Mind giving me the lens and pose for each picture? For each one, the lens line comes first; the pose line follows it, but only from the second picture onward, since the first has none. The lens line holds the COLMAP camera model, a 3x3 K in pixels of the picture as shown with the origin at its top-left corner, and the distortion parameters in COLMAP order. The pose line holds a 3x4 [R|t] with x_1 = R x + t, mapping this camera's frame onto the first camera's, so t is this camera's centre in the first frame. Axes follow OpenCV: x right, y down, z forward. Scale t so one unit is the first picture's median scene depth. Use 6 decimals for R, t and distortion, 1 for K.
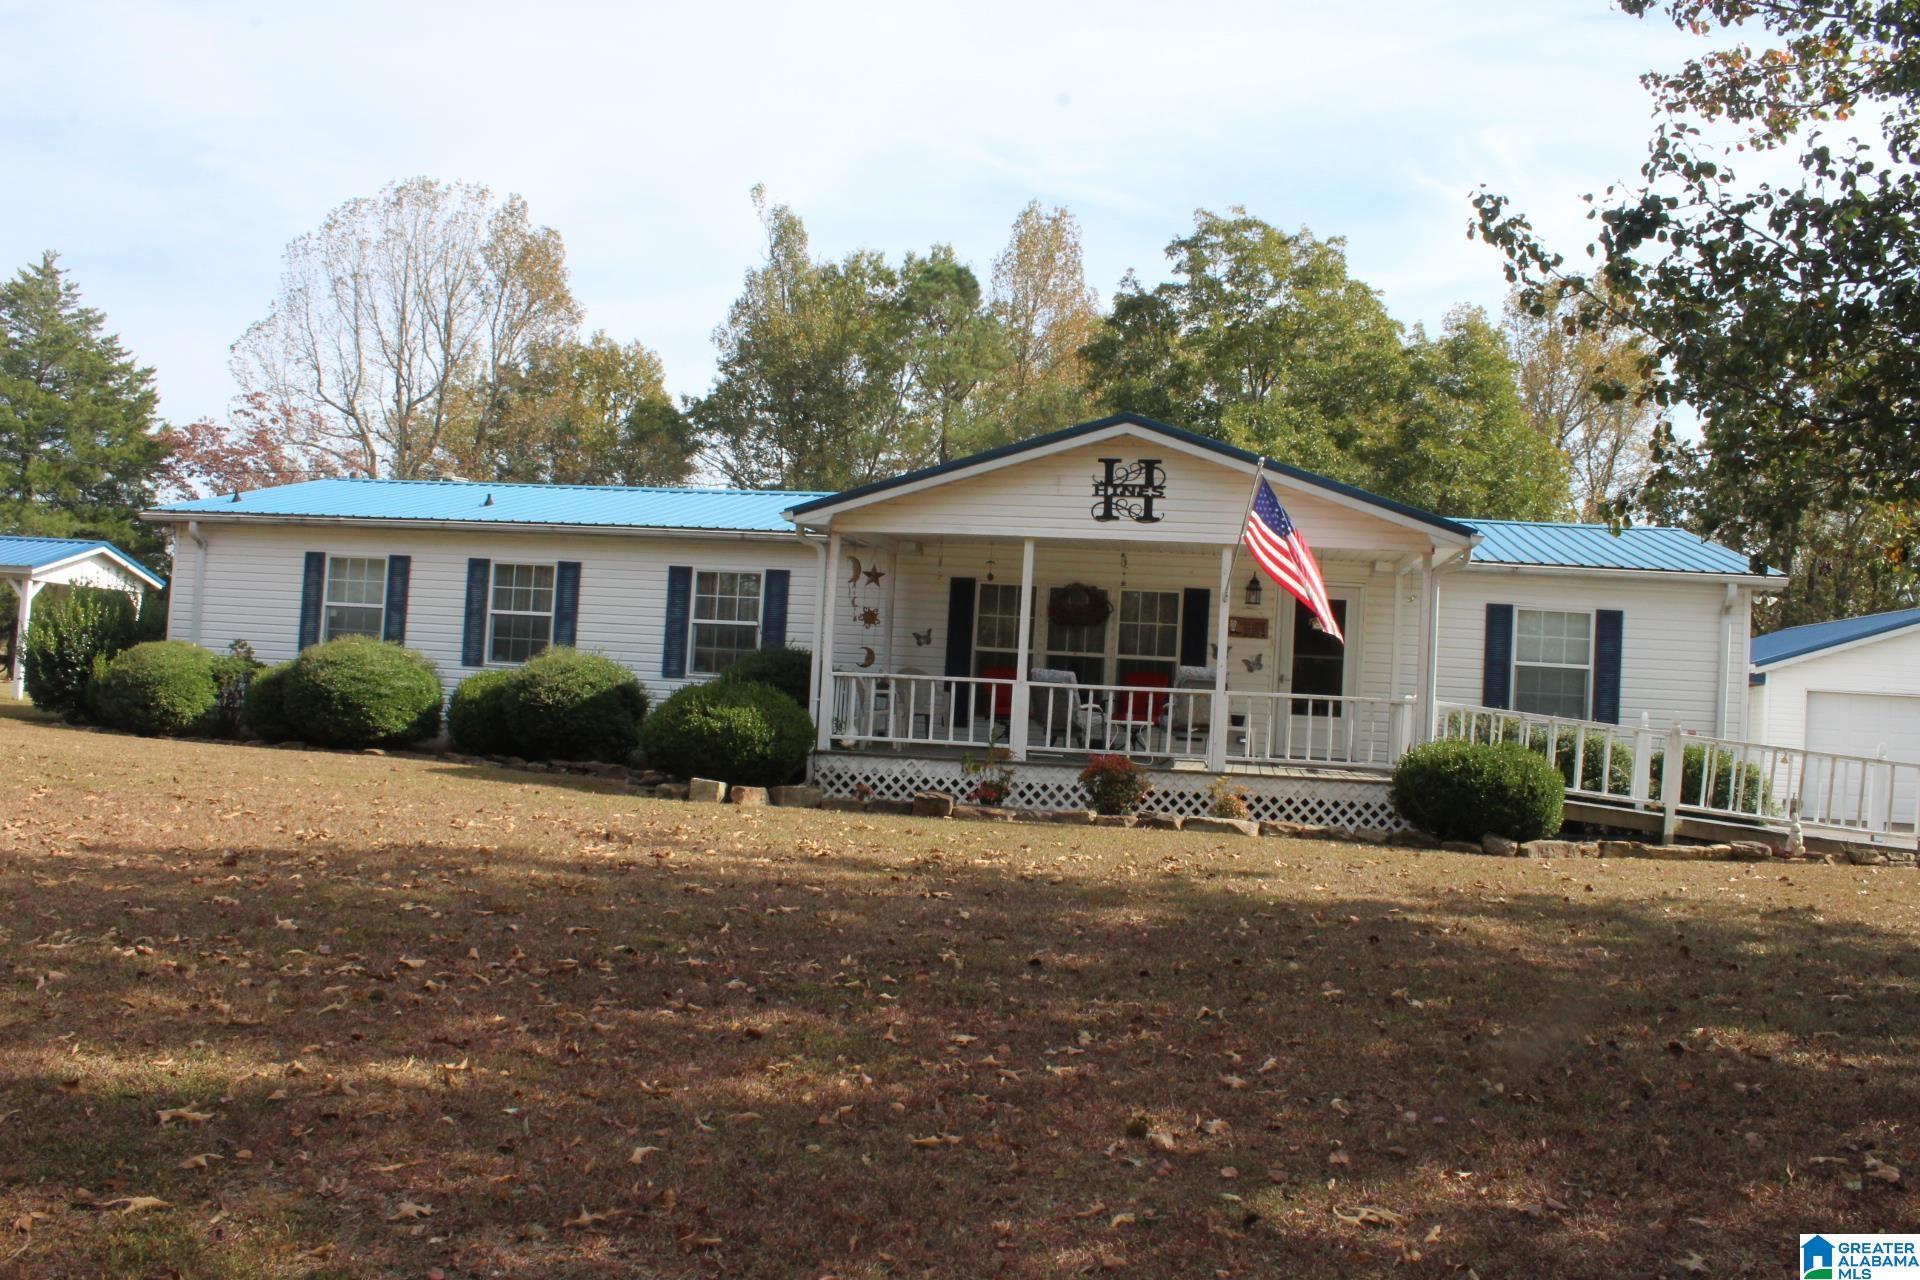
lens RADIAL K [[1583.5, 0, 1062.6], [0, 1583.5, 663.8], [0, 0, 1]] dist [-0.161304, 0.128392]
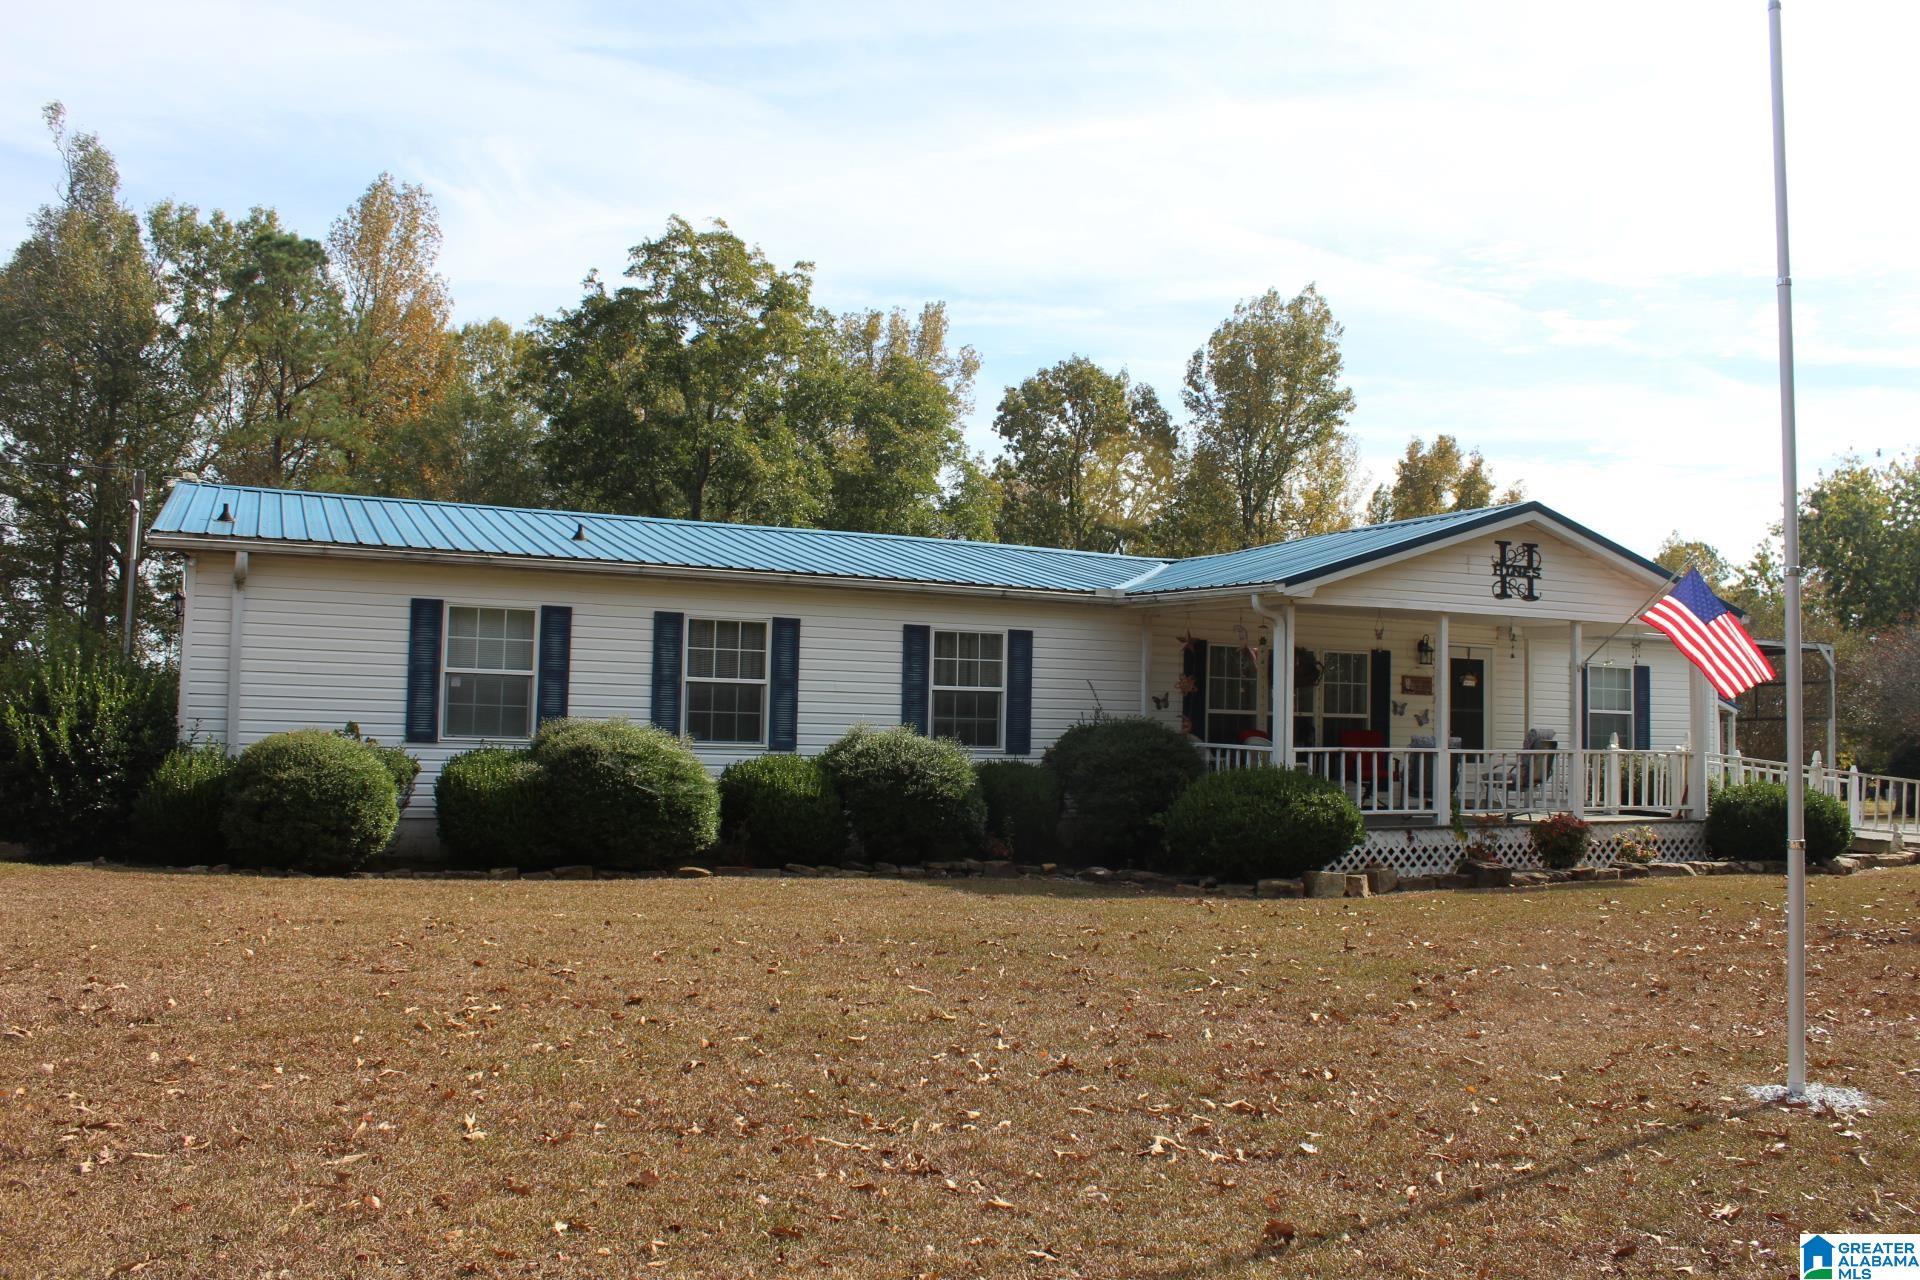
lens RADIAL K [[1583.5, 0, 964.5], [0, 1583.5, 642.6], [0, 0, 1]] dist [-0.161304, 0.128392]
pose [[0.836724, -0.004395, 0.547608, -0.709872], [0.010978, 0.999901, -0.008749, -0.044888], [-0.547515, 0.013332, 0.836689, 0.253072]]
